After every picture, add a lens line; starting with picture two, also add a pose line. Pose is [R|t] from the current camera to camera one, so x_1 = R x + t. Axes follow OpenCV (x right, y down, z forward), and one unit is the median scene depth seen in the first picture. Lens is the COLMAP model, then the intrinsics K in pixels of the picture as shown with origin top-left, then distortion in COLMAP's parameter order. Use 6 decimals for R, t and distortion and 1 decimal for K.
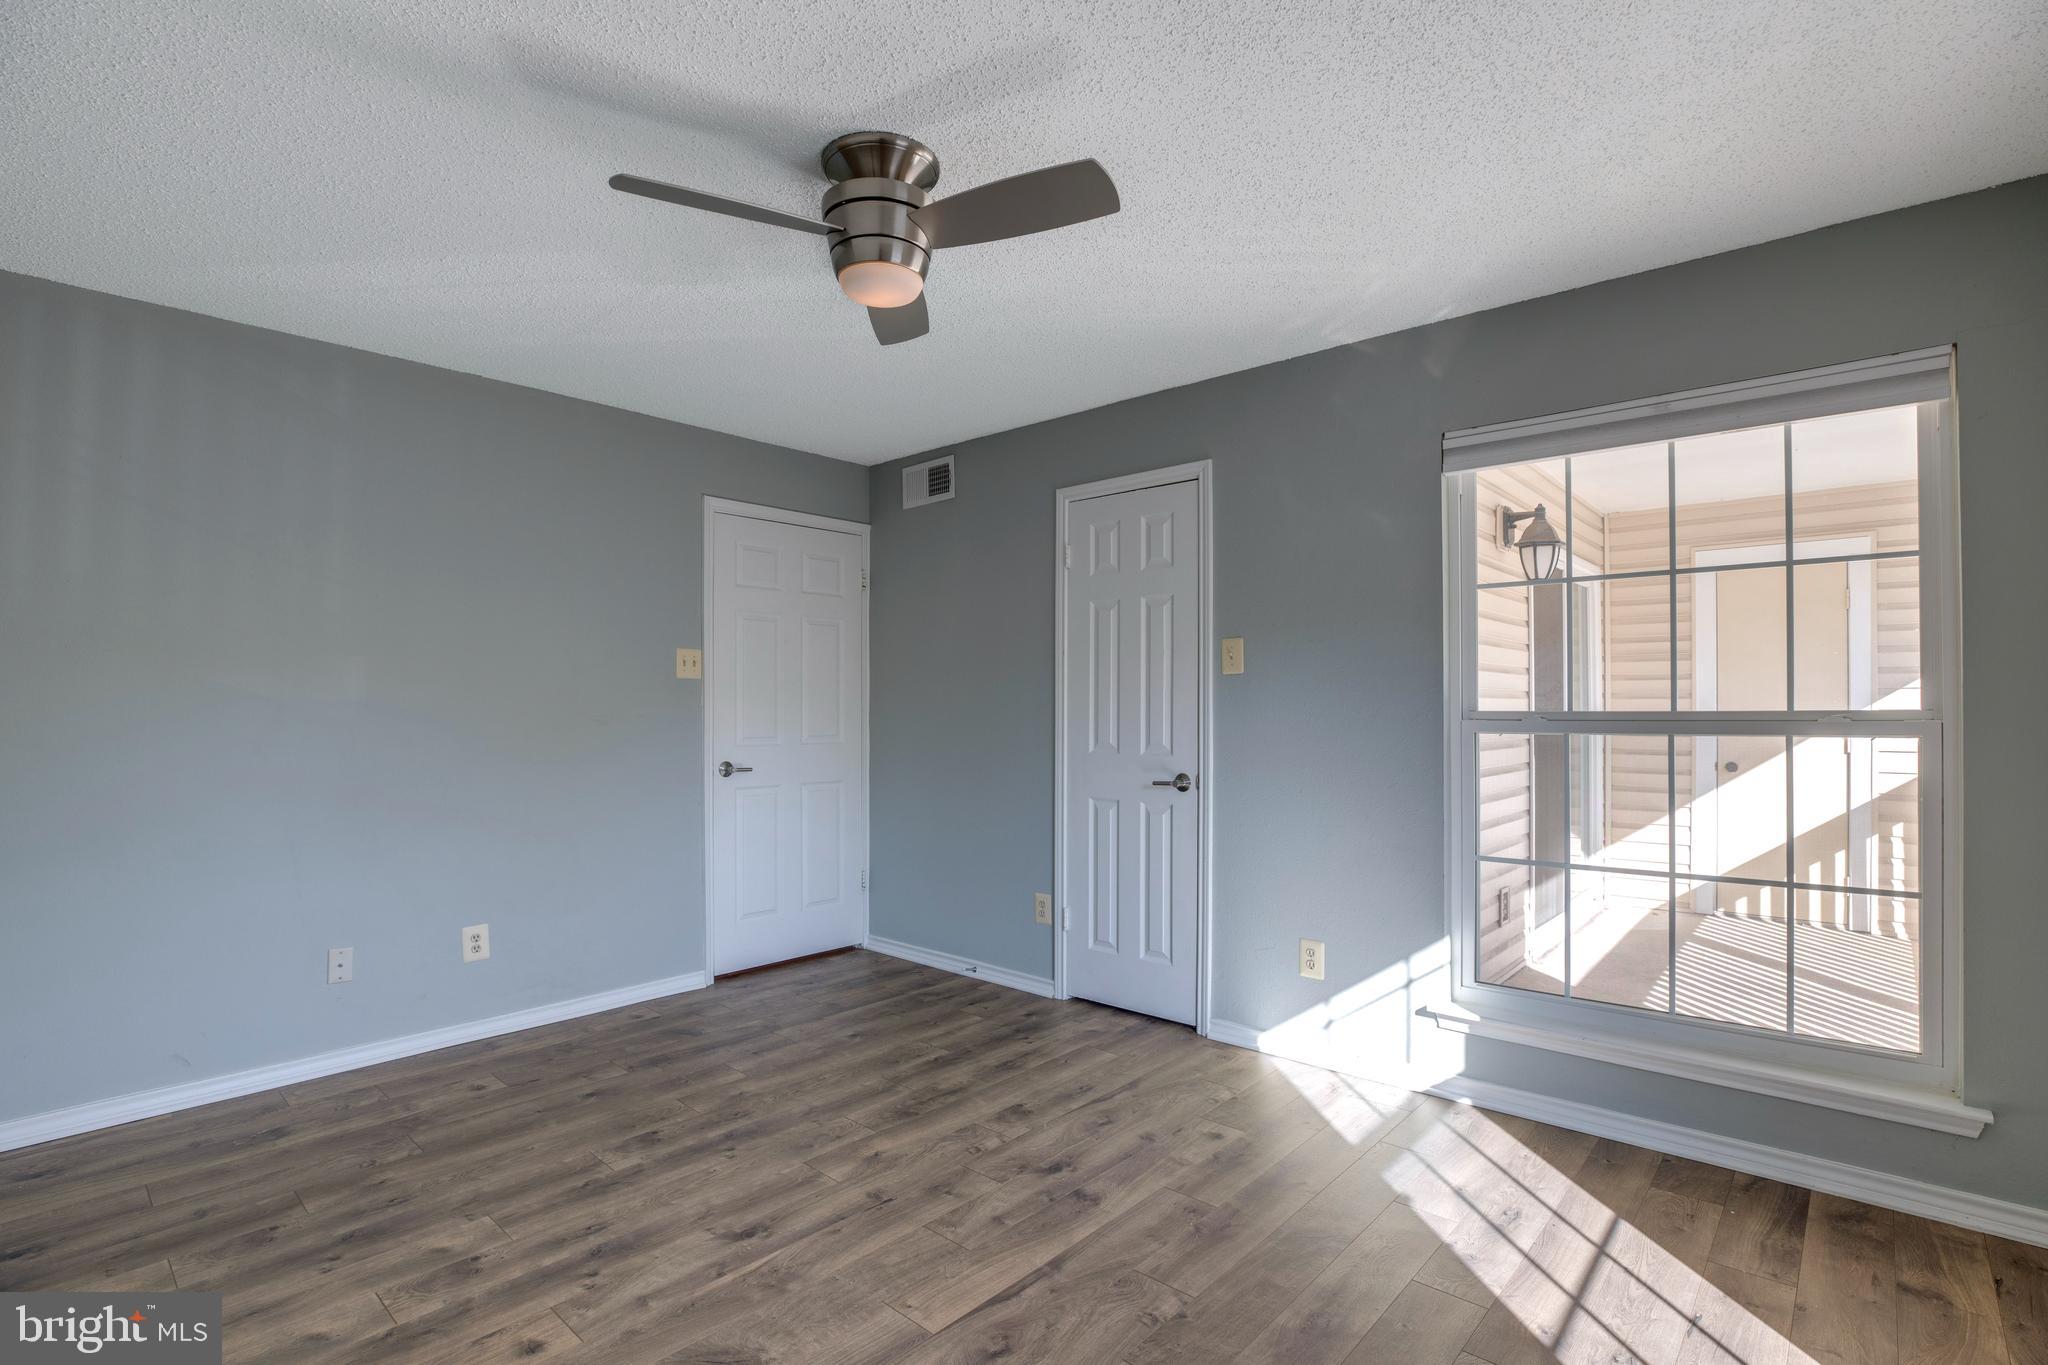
lens RADIAL K [[969.0, 0, 1027.7], [0, 969.0, 710.2], [0, 0, 1]] dist [-0.050740, 0.015999]
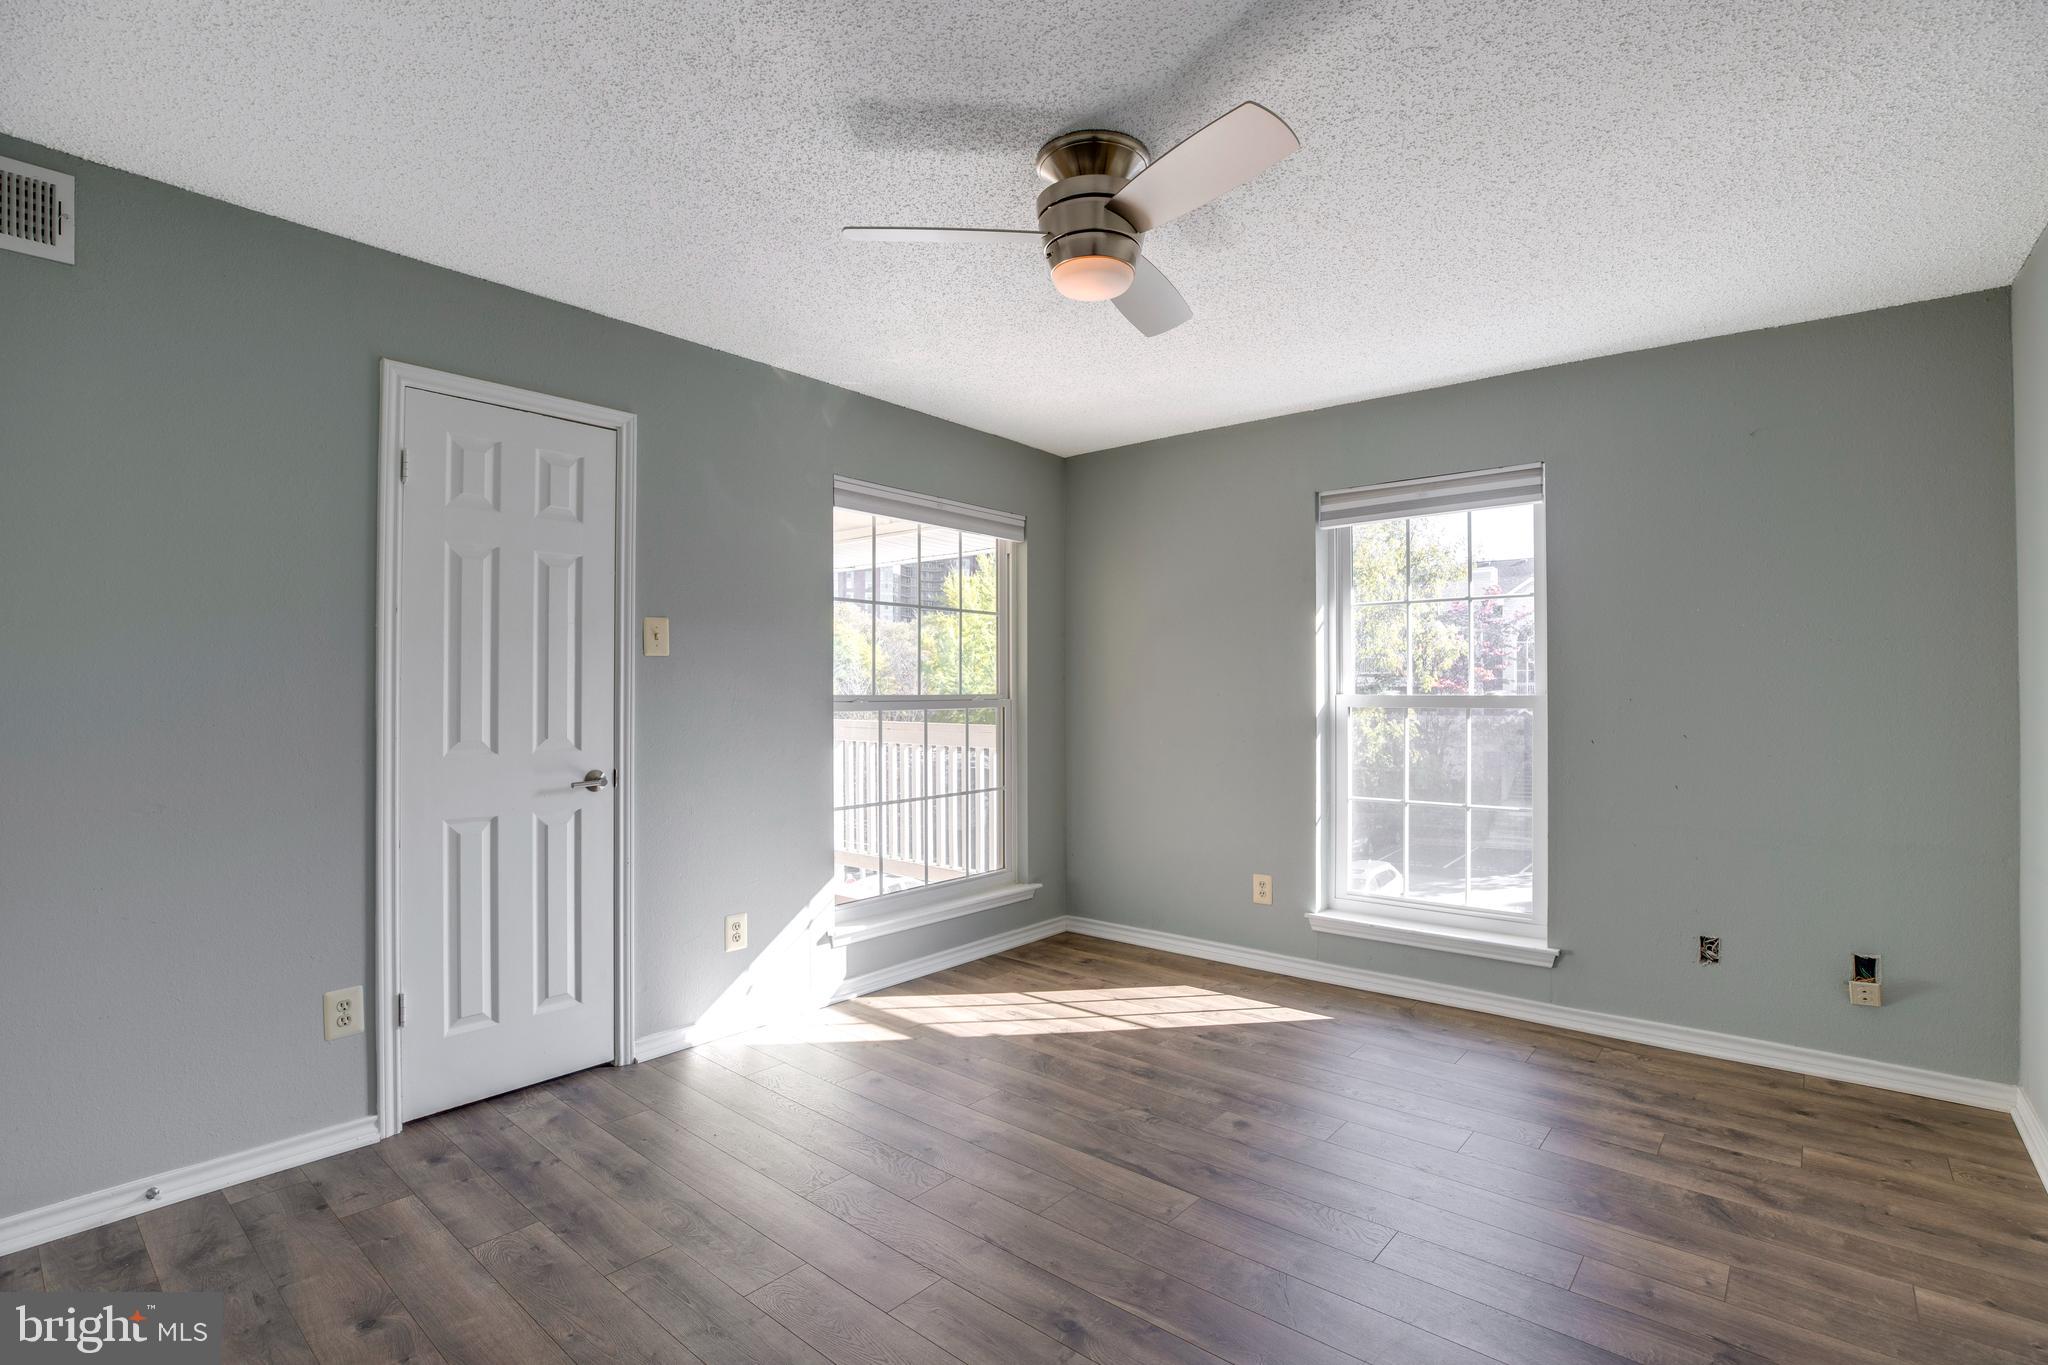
lens RADIAL K [[962.2, 0, 1025.6], [0, 962.2, 692.0], [0, 0, 1]] dist [-0.047123, 0.015826]
pose [[-0.030848, -0.000768, 0.999524, -0.764154], [0.000626, 0.999999, 0.000788, -0.003715], [-0.999524, 0.000650, -0.030848, 0.726157]]
